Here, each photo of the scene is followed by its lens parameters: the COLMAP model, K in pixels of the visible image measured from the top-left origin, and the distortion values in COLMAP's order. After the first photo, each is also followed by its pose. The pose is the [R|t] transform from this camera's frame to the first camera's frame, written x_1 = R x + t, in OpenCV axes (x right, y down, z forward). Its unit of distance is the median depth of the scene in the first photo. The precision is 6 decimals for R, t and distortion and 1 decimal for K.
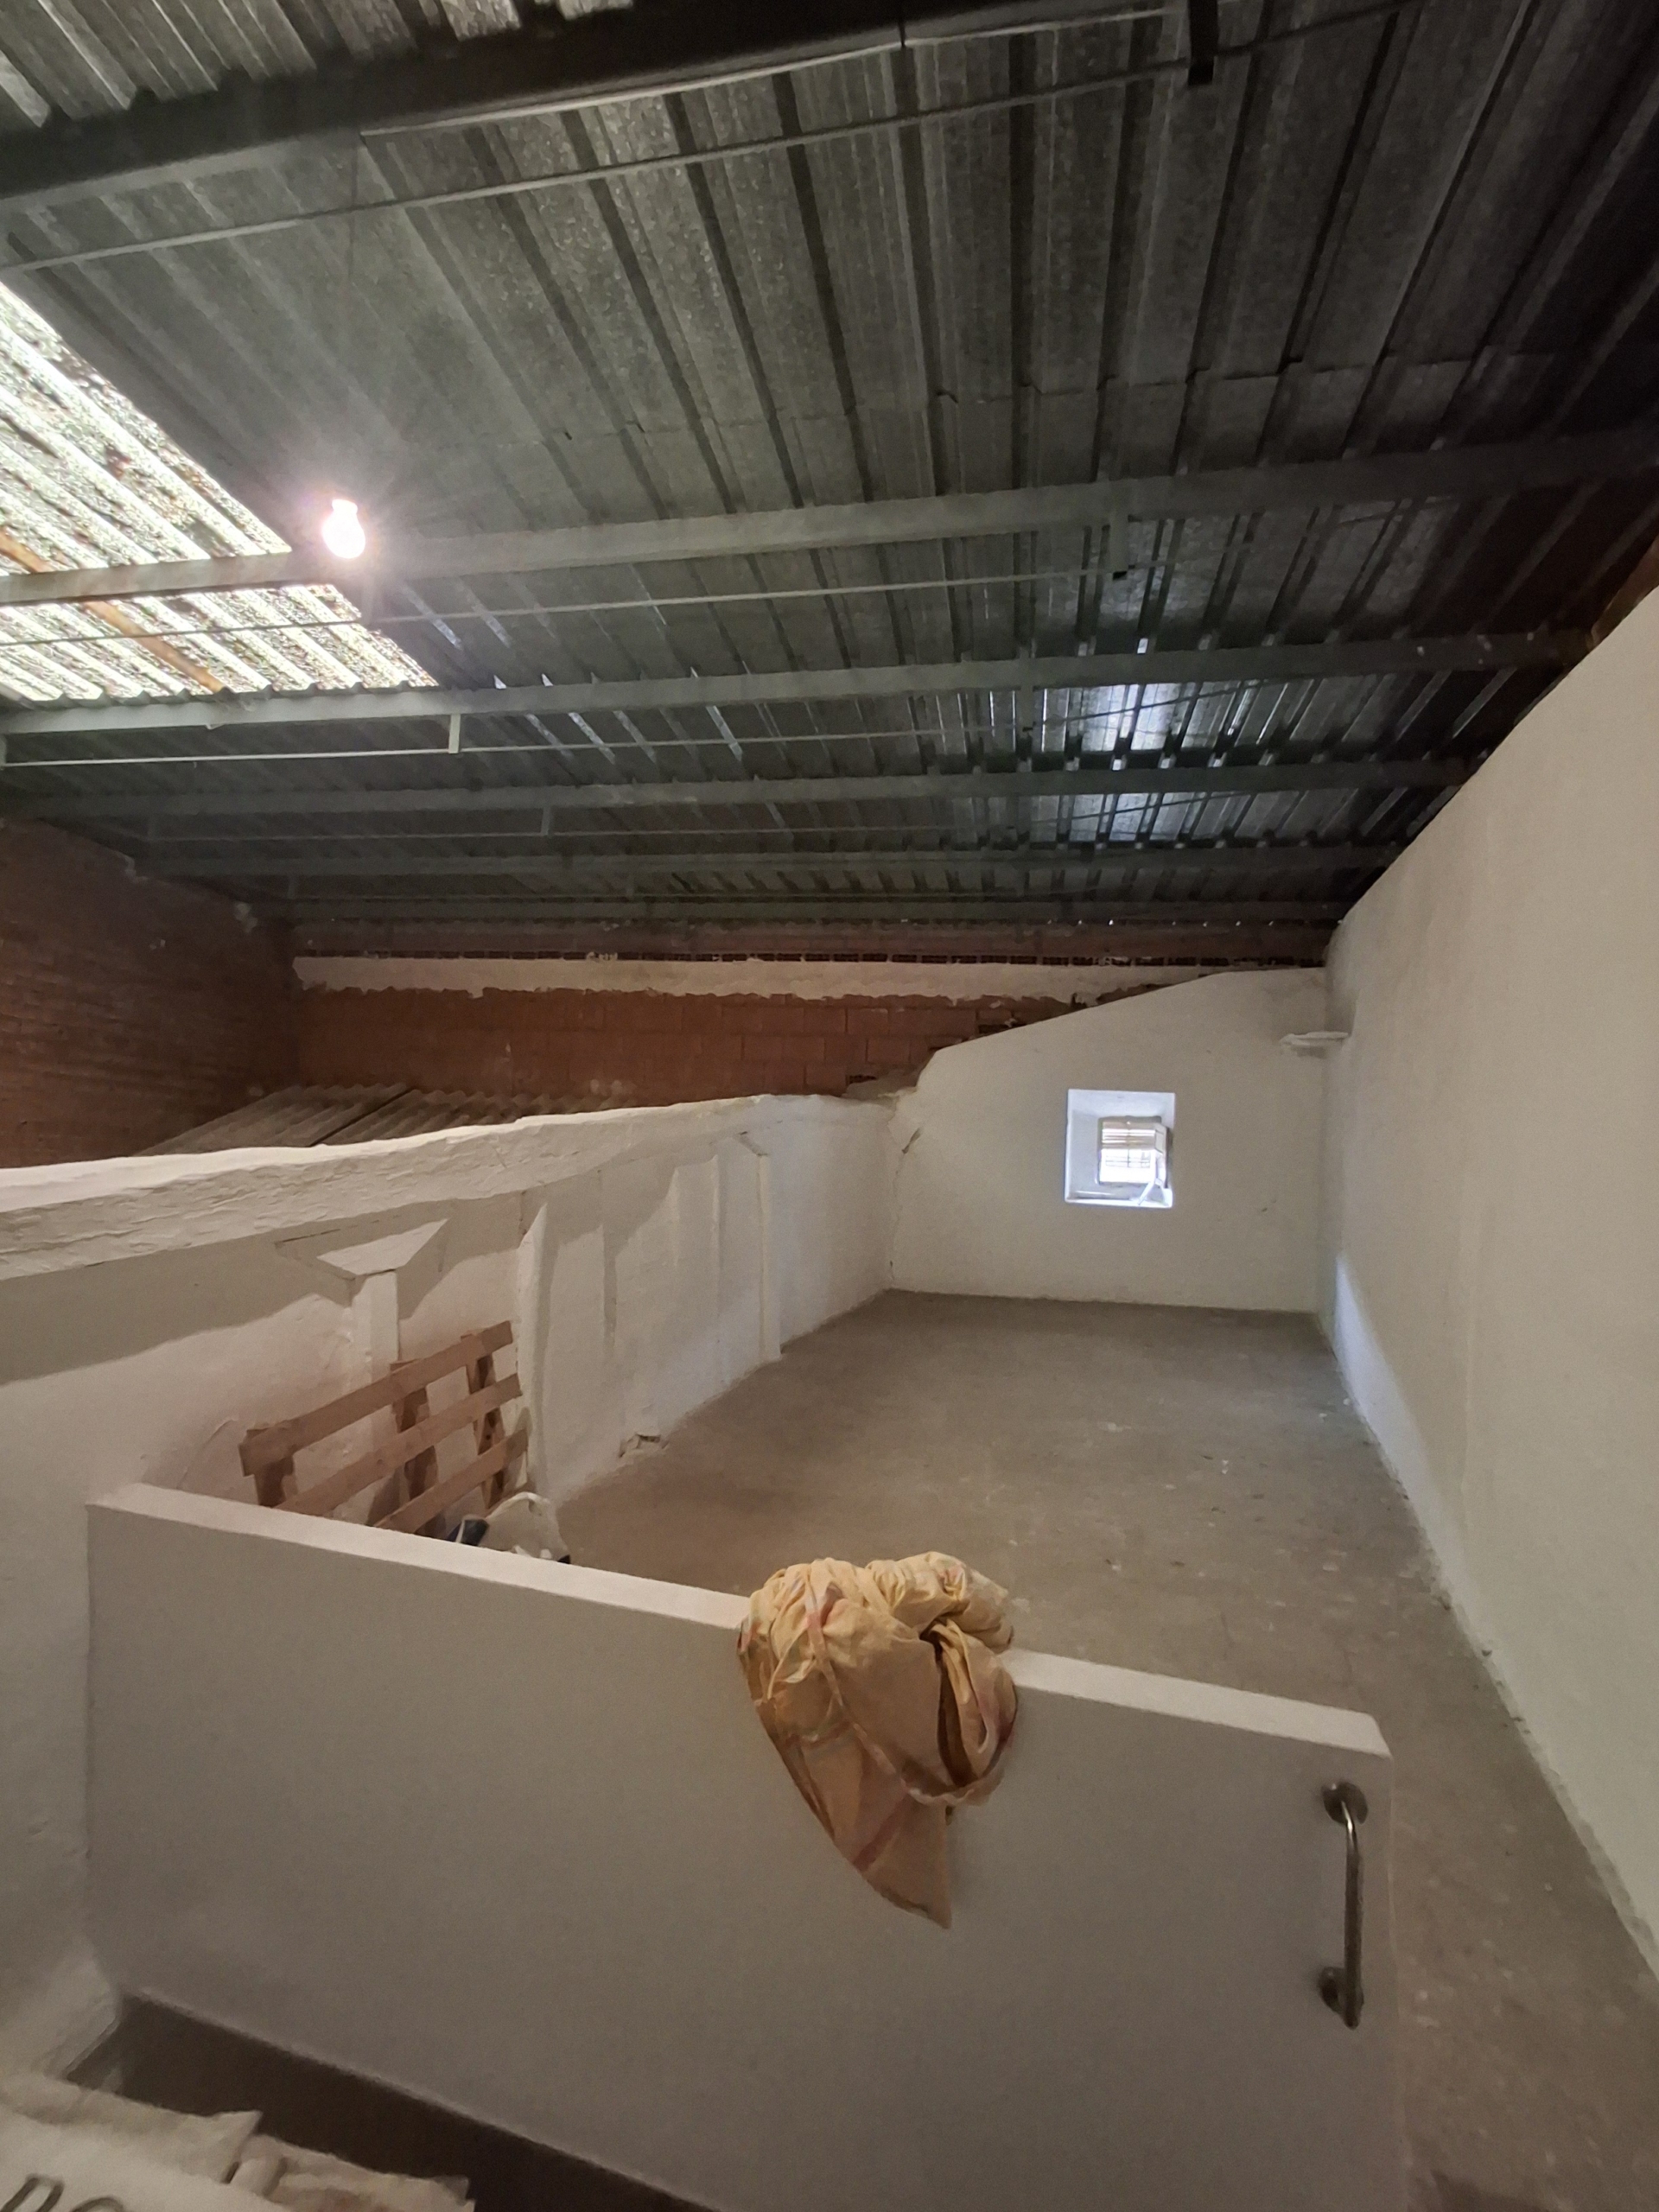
lens RADIAL K [[1004.3, 0, 820.9], [0, 1004.3, 1102.8], [0, 0, 1]] dist [-0.005071, 0.000986]
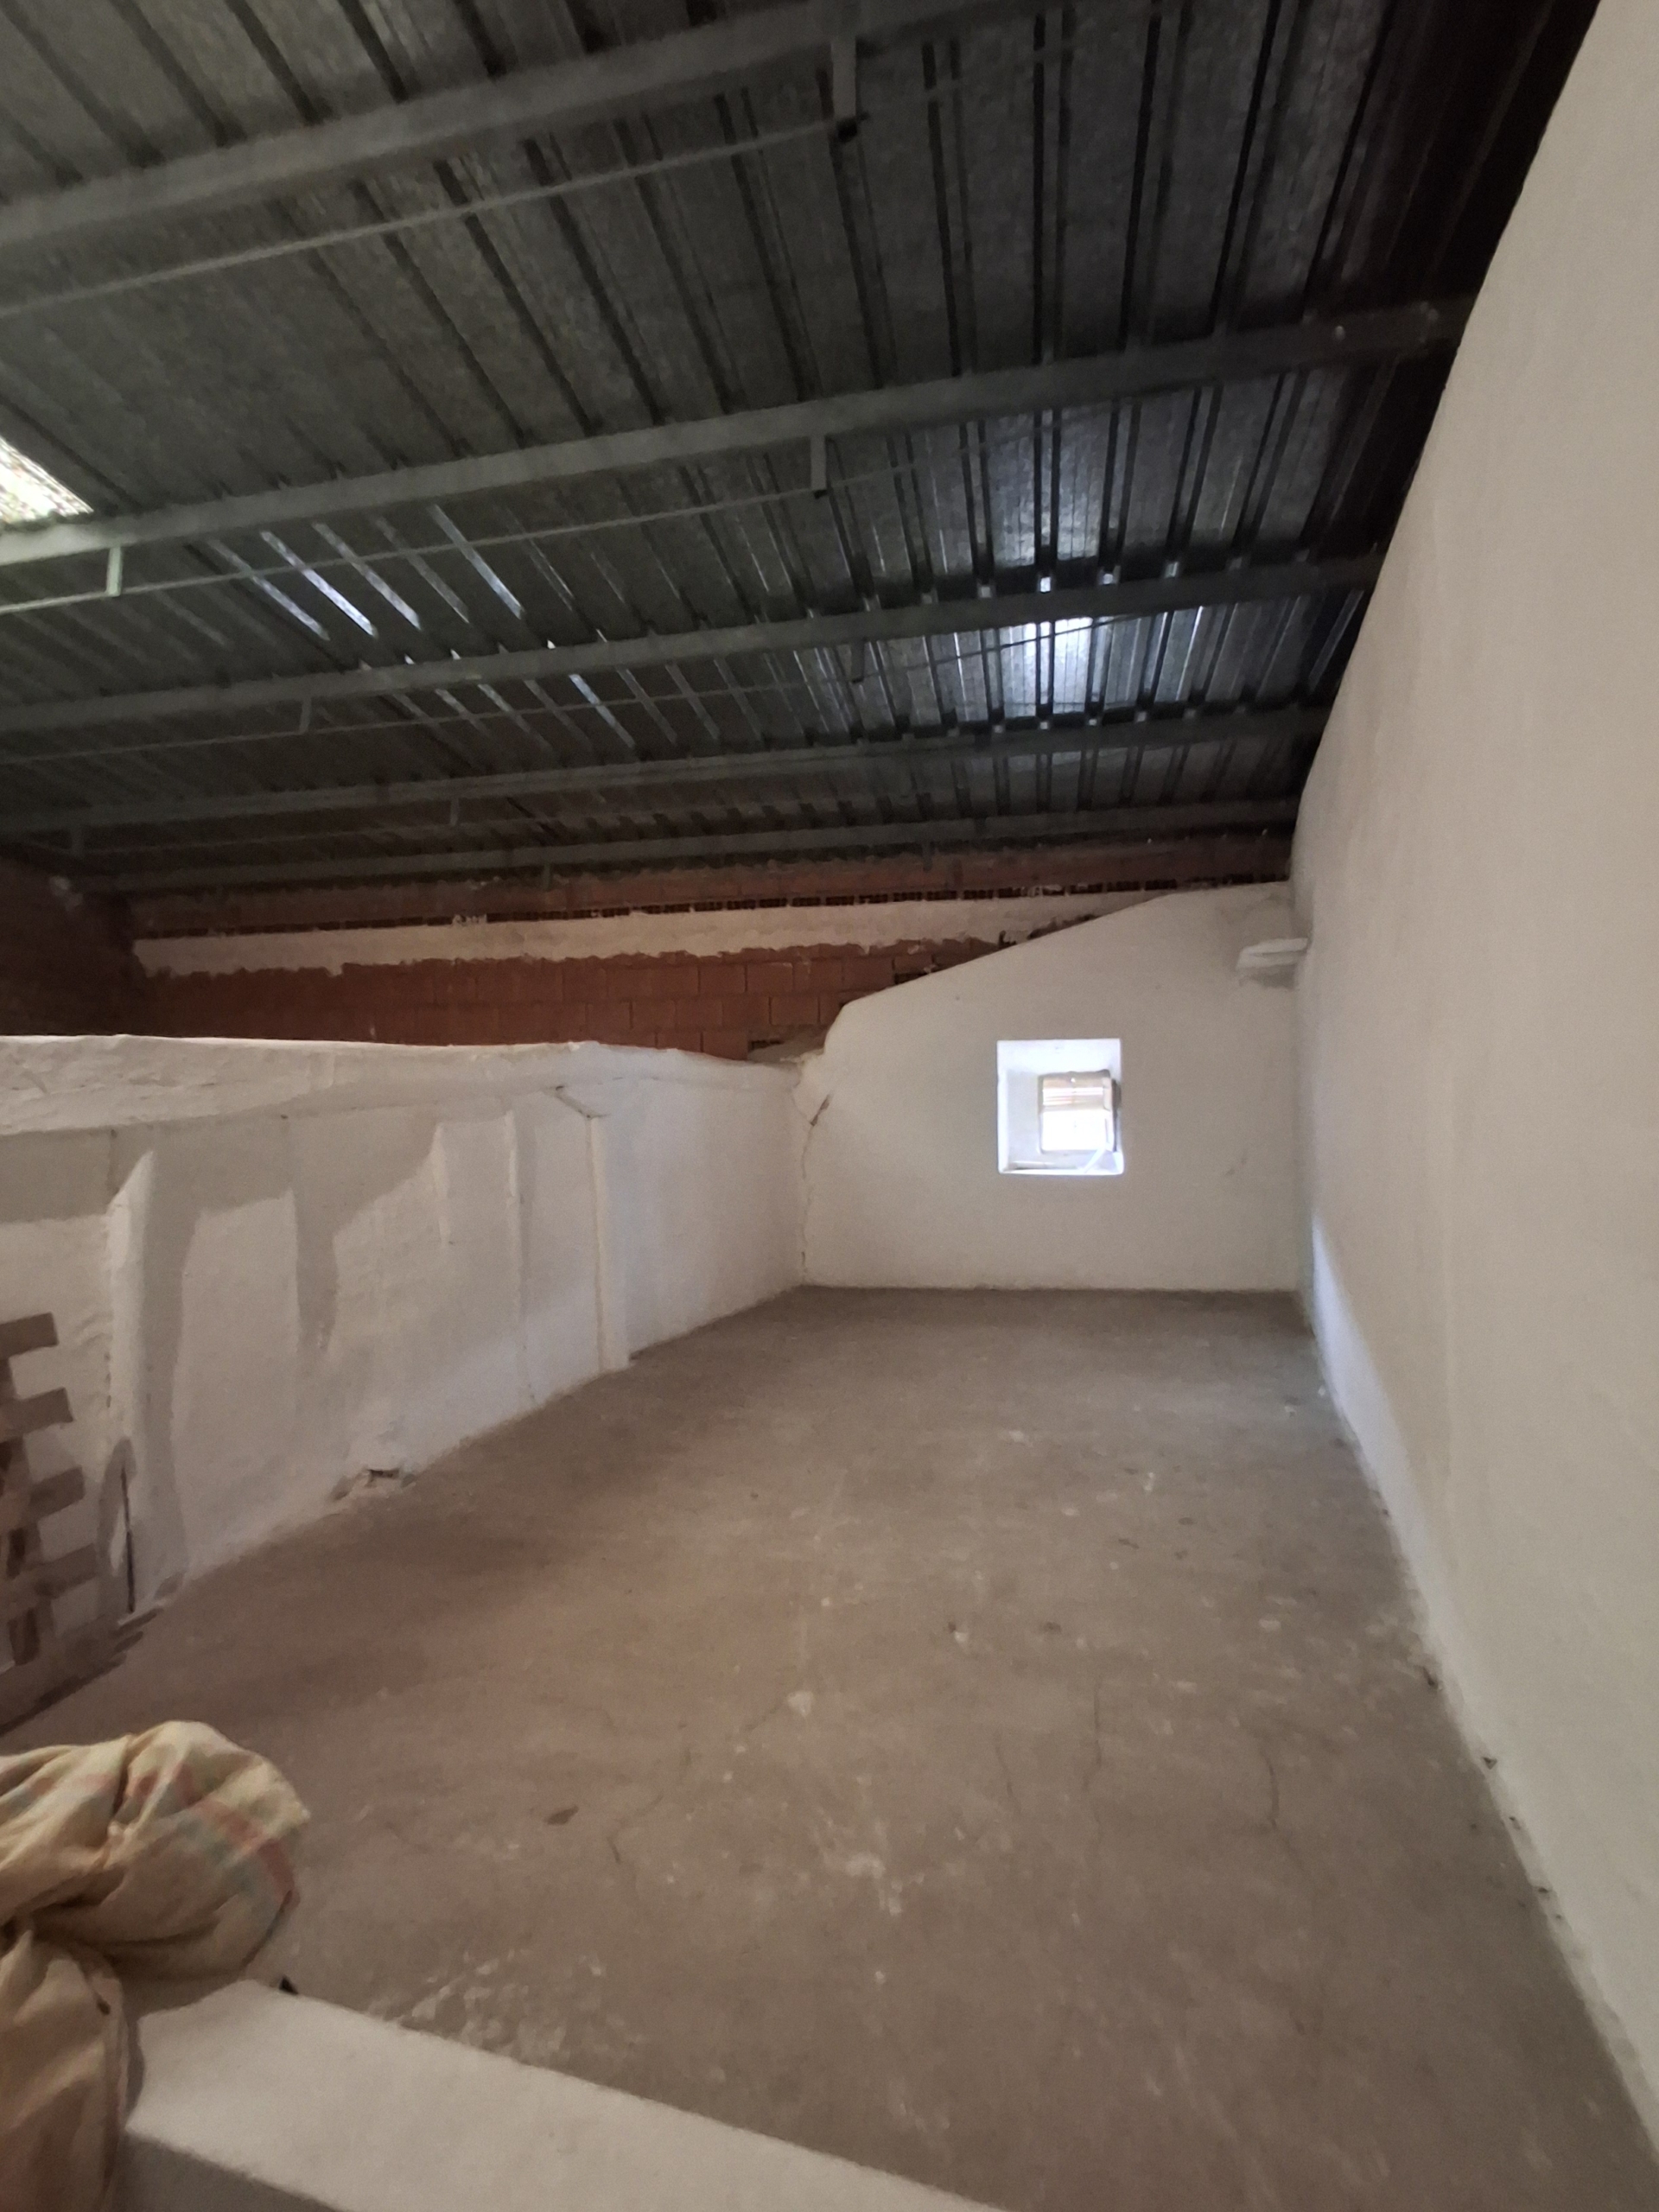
lens RADIAL K [[1004.3, 0, 833.5], [0, 1004.3, 1109.0], [0, 0, 1]] dist [-0.005071, 0.000986]
pose [[0.999130, -0.041366, -0.005383, 0.128825], [0.041283, 0.999041, -0.014602, 0.059772], [0.005982, 0.014367, 0.999879, 0.171039]]
